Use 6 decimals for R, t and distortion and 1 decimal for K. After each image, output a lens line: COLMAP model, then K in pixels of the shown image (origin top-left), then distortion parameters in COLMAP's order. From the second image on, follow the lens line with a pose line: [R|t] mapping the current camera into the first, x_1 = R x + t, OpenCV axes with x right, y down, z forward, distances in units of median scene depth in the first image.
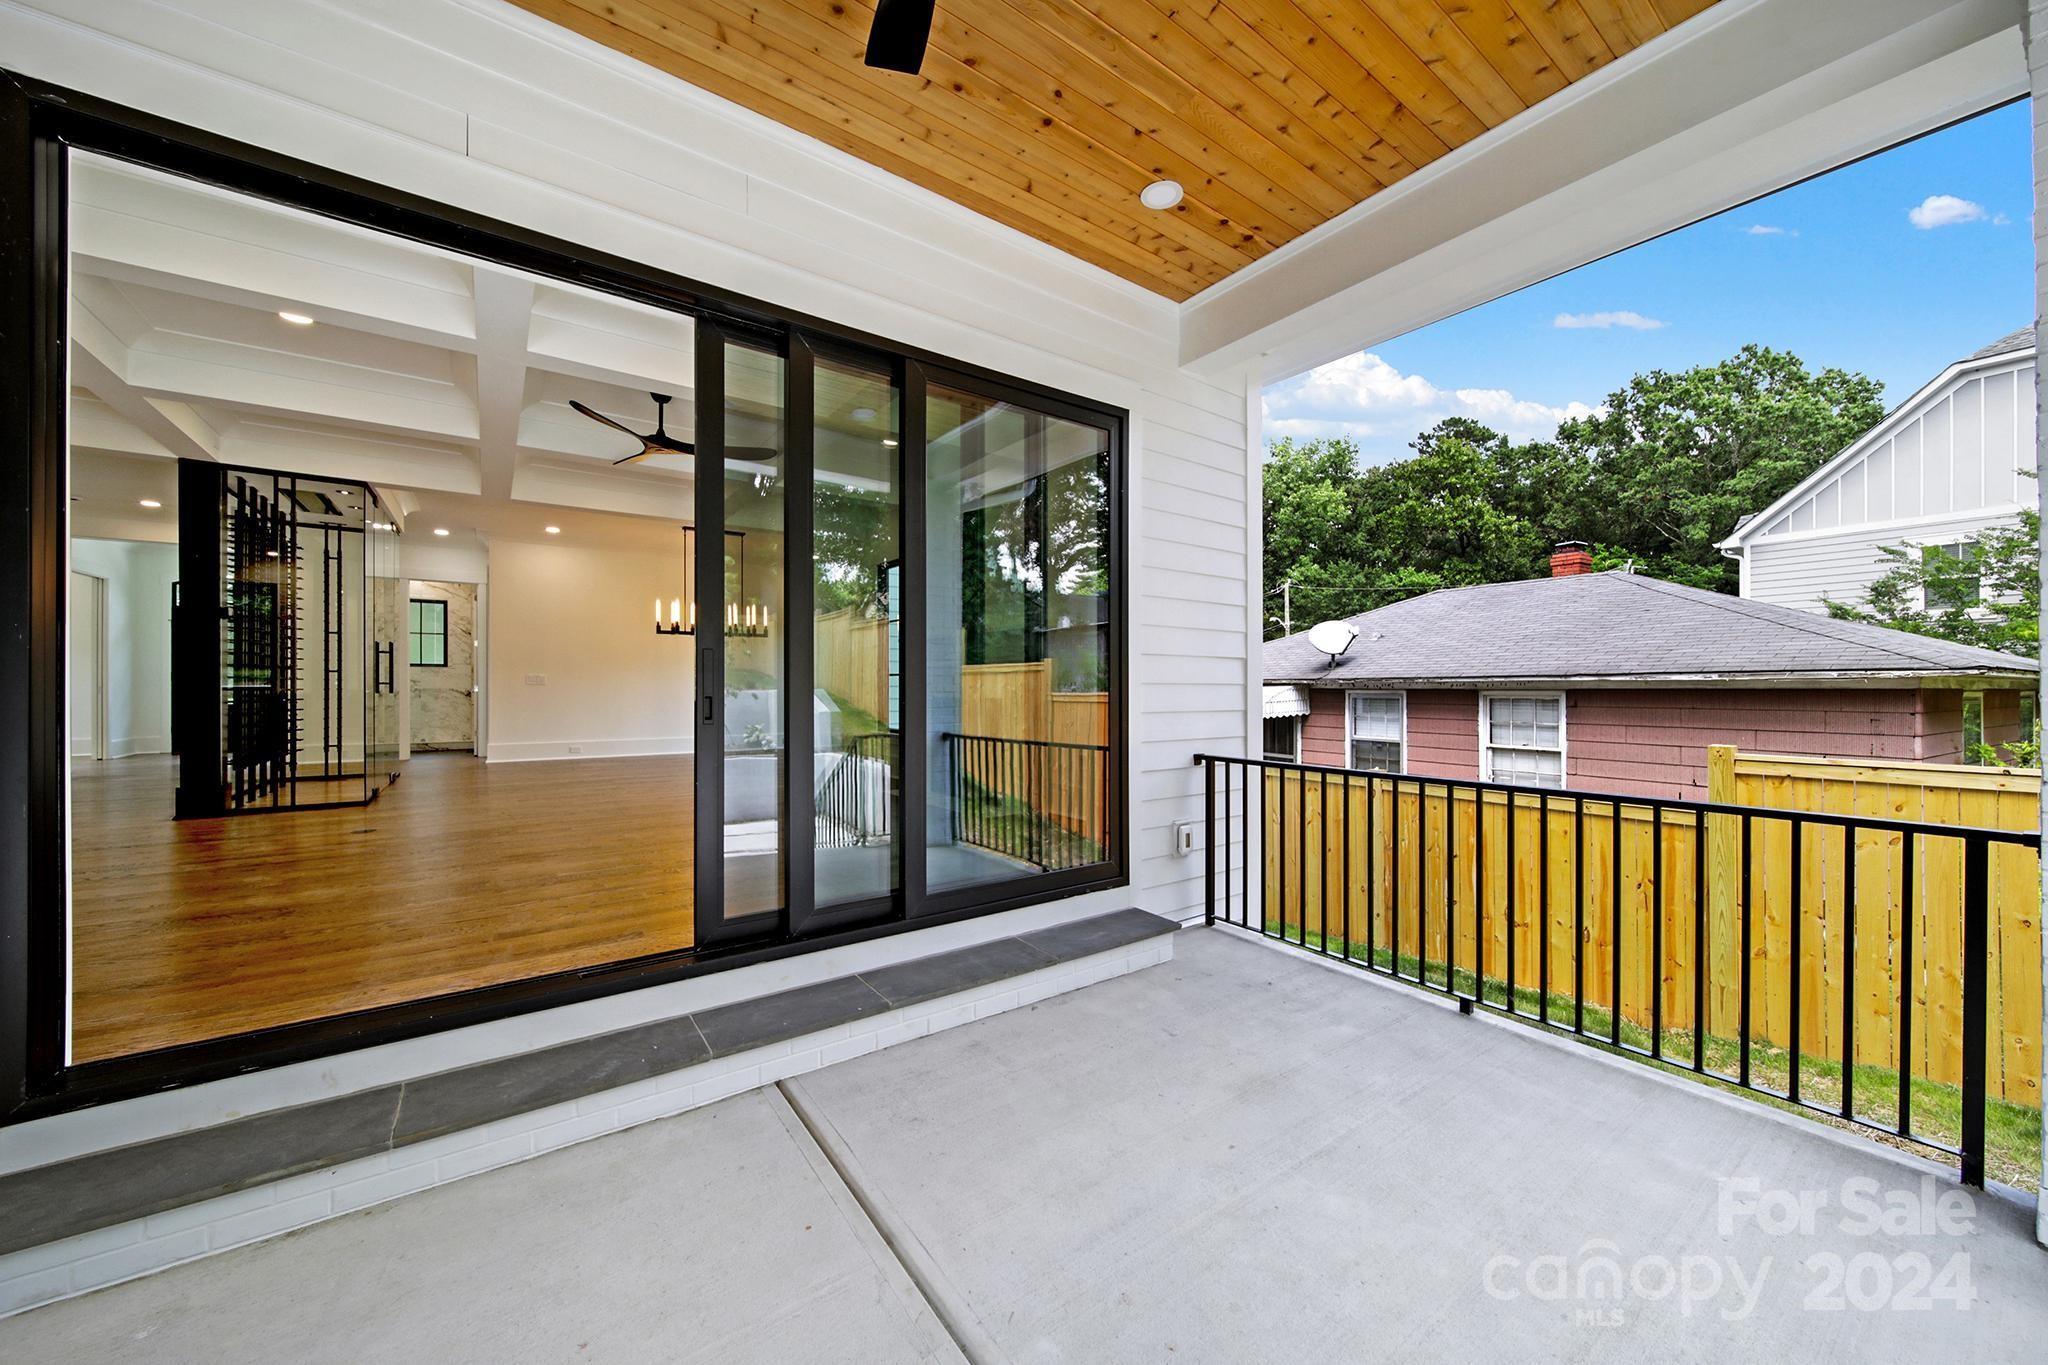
lens RADIAL K [[747.0, 0, 1029.3], [0, 747.0, 684.9], [0, 0, 1]] dist [-0.001756, -0.000083]
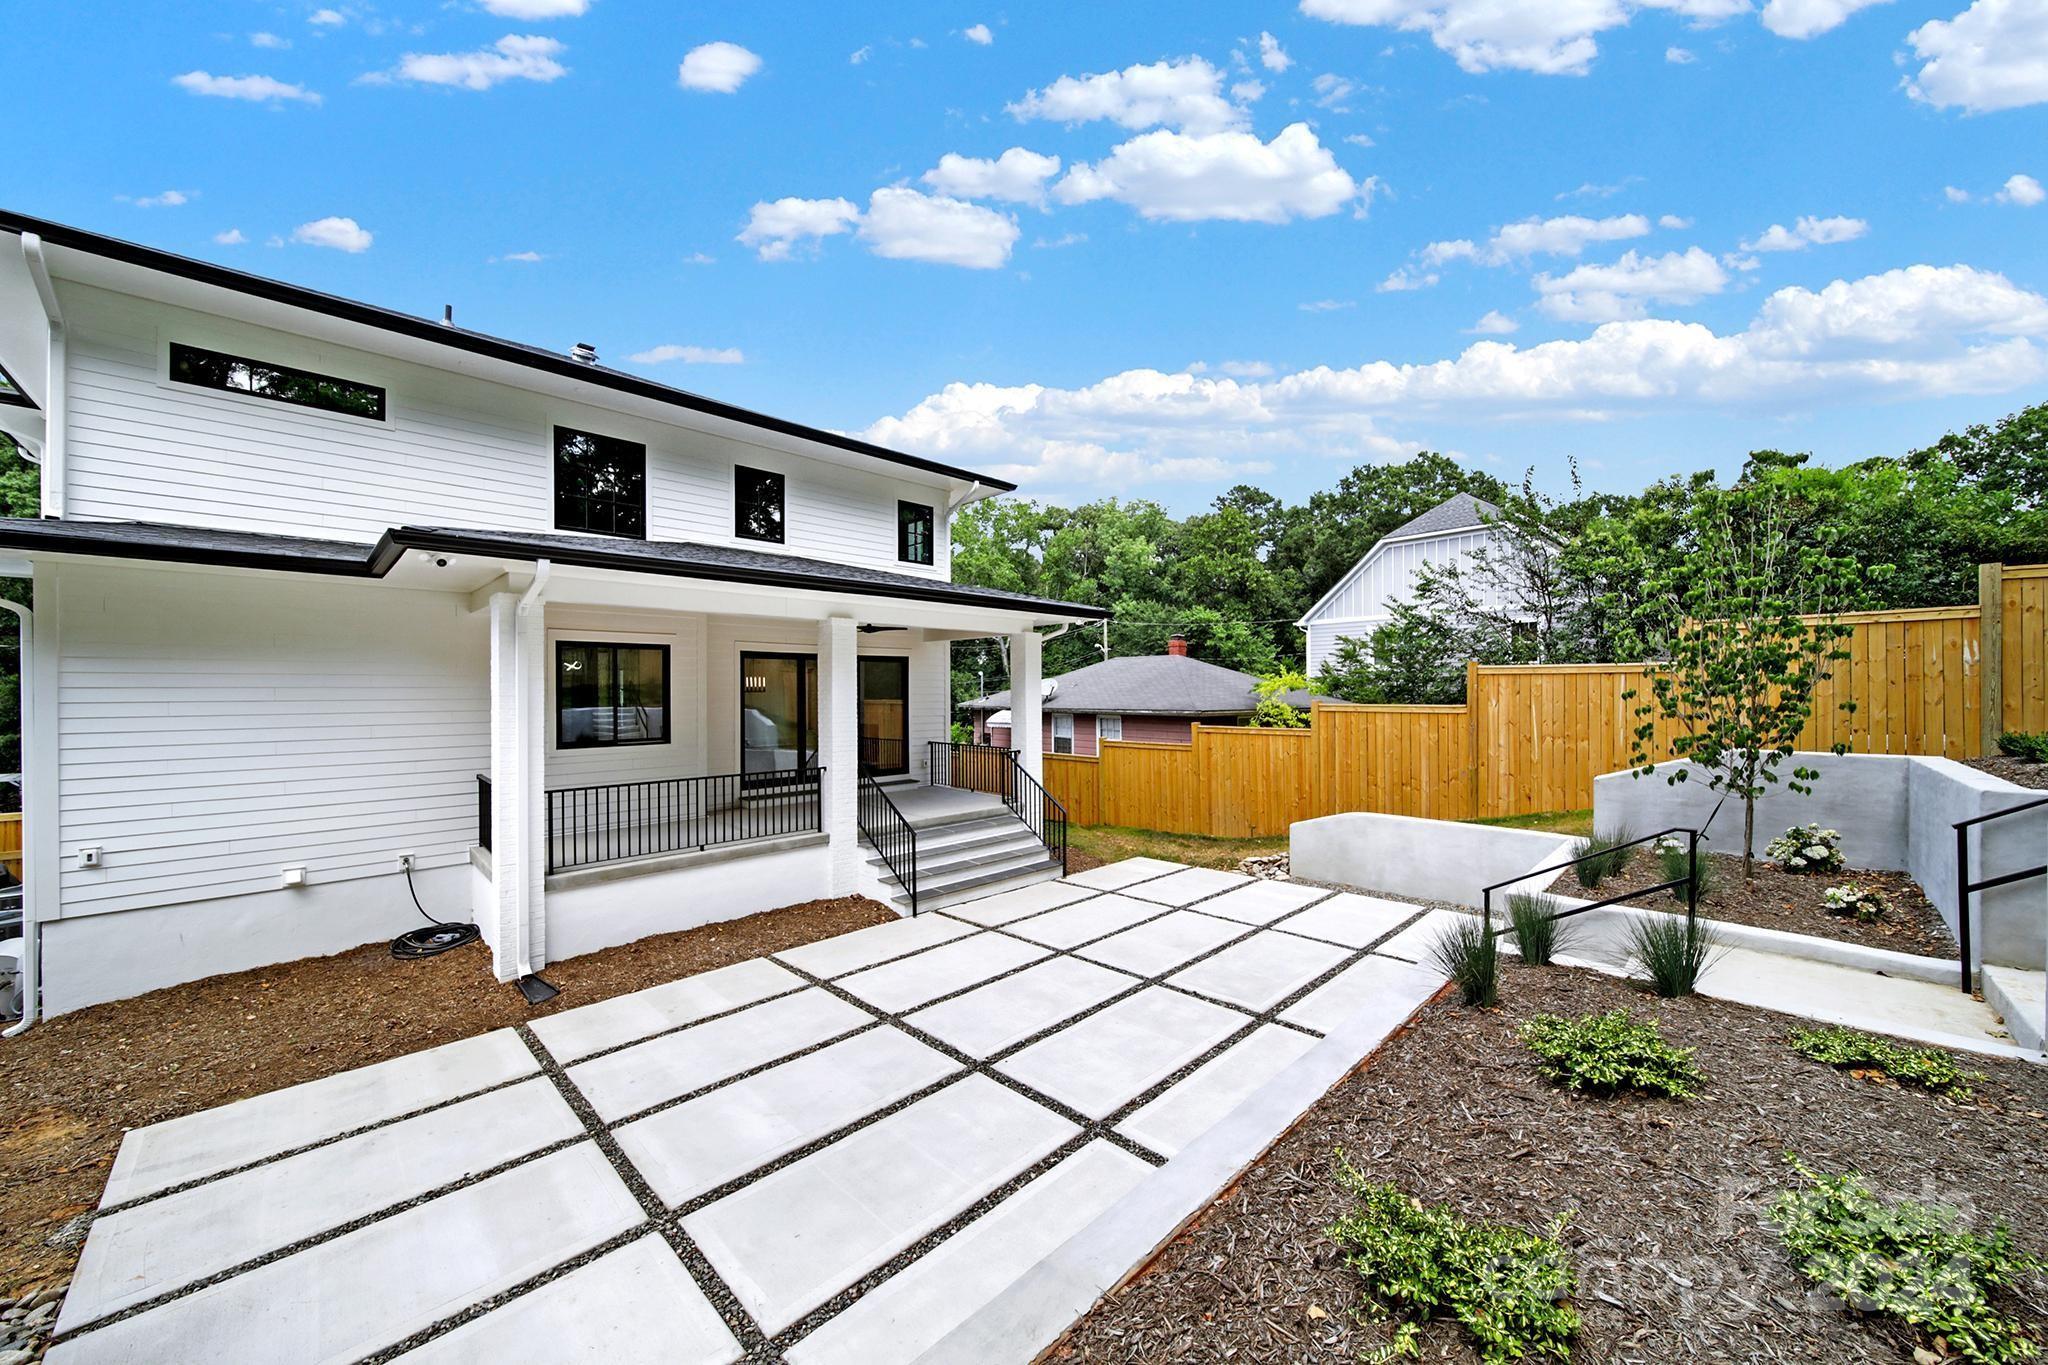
lens RADIAL K [[747.0, 0, 1029.3], [0, 747.0, 684.9], [0, 0, 1]] dist [-0.001756, -0.000083]
pose [[0.987763, -0.009441, 0.155676, 0.010931], [0.010509, 0.999927, -0.006042, -0.014690], [-0.155607, 0.007604, 0.987790, -0.238647]]
